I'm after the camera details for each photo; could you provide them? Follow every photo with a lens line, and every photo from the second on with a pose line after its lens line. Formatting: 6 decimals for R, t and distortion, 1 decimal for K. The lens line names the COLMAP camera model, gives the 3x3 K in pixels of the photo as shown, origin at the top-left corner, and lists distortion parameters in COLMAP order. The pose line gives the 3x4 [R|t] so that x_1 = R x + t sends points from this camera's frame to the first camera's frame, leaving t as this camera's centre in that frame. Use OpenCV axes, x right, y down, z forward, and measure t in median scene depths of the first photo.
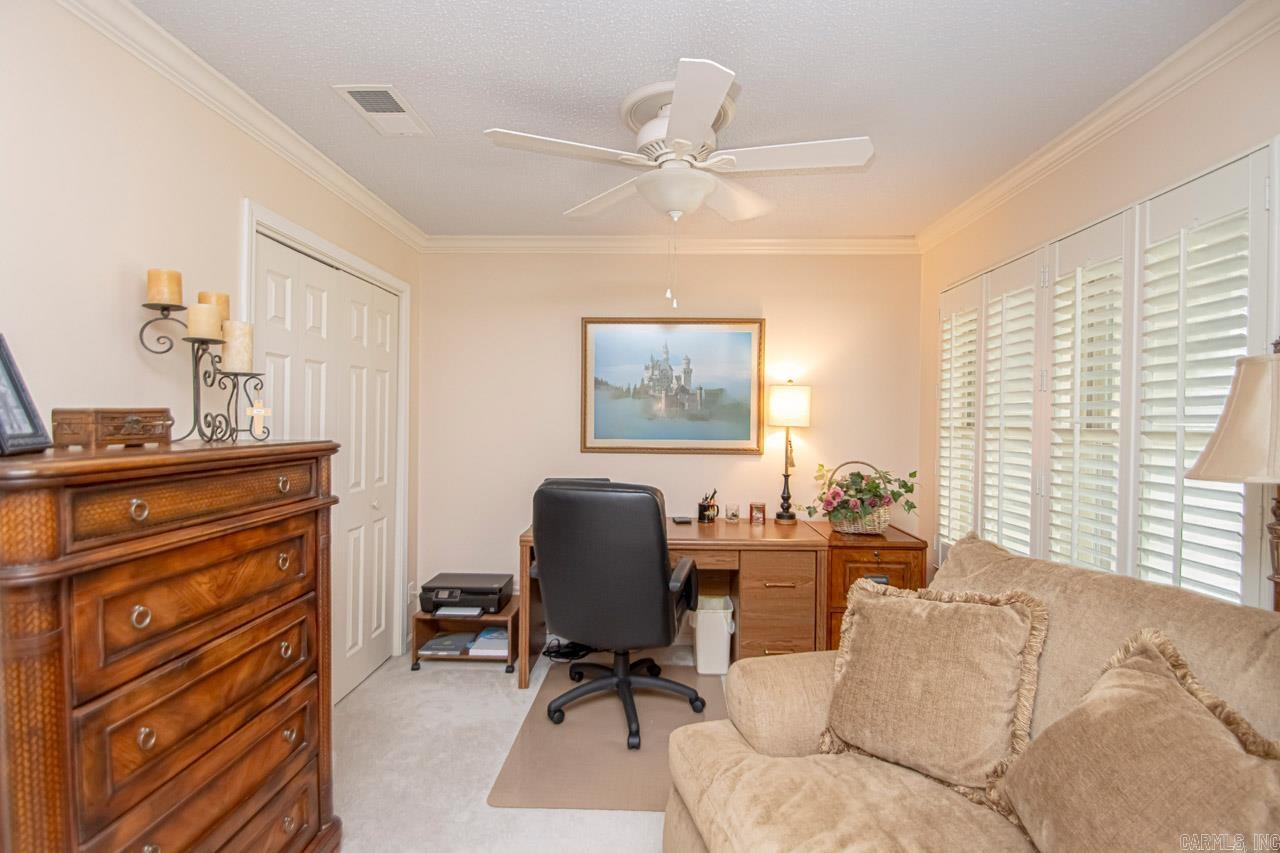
lens RADIAL K [[598.3, 0, 635.3], [0, 598.3, 426.4], [0, 0, 1]] dist [0.013866, -0.015834]
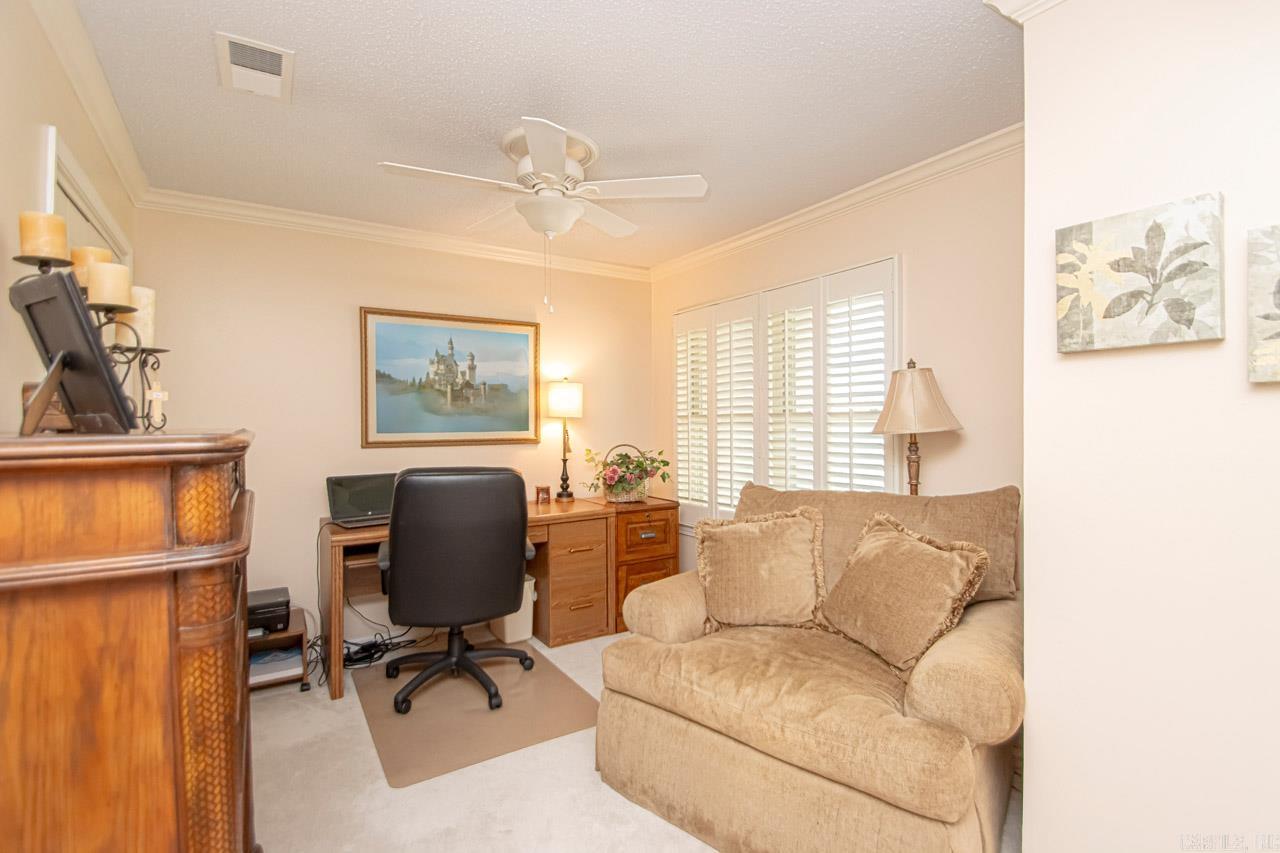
lens RADIAL K [[598.3, 0, 654.2], [0, 598.3, 424.8], [0, 0, 1]] dist [0.013866, -0.015834]
pose [[0.818496, -0.017926, 0.574233, -0.289183], [0.020497, 0.999788, 0.001995, 0.015755], [-0.574147, 0.010137, 0.818689, -0.053783]]
